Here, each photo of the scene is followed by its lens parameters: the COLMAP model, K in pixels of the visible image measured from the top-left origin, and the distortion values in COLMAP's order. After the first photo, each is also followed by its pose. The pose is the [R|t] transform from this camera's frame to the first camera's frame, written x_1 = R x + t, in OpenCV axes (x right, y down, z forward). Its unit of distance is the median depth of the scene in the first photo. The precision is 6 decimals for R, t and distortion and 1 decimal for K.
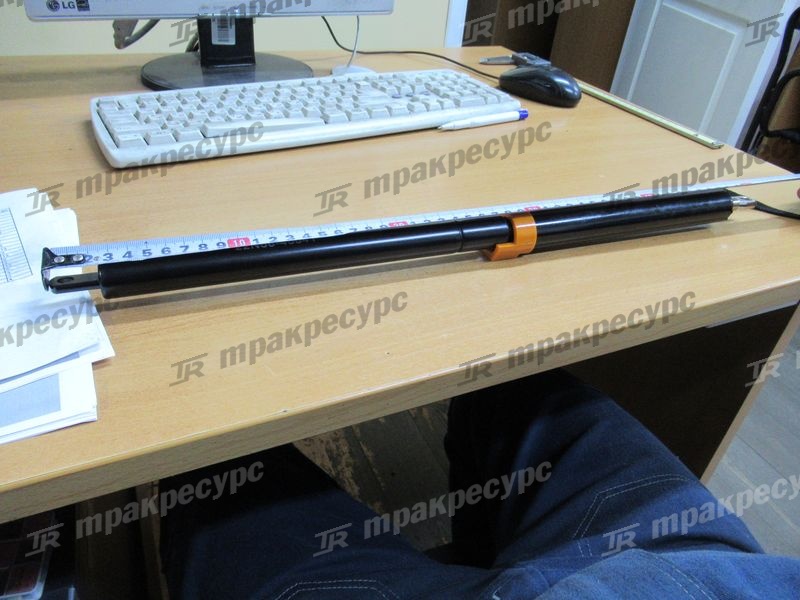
lens RADIAL K [[586.1, 0, 400.0], [0, 586.1, 300.0], [0, 0, 1]] dist [-0.020326, 0.000670]
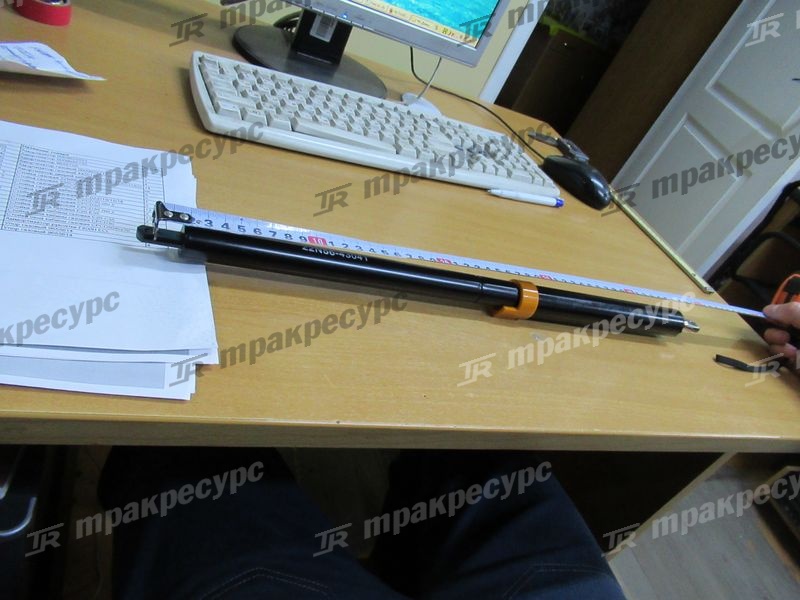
lens RADIAL K [[586.1, 0, 400.0], [0, 586.1, 300.0], [0, 0, 1]] dist [-0.020326, 0.000670]
pose [[0.937042, 0.337271, 0.090555, -0.115975], [-0.336001, 0.941403, -0.029384, -0.016985], [-0.095159, -0.002892, 0.995458, -0.064441]]
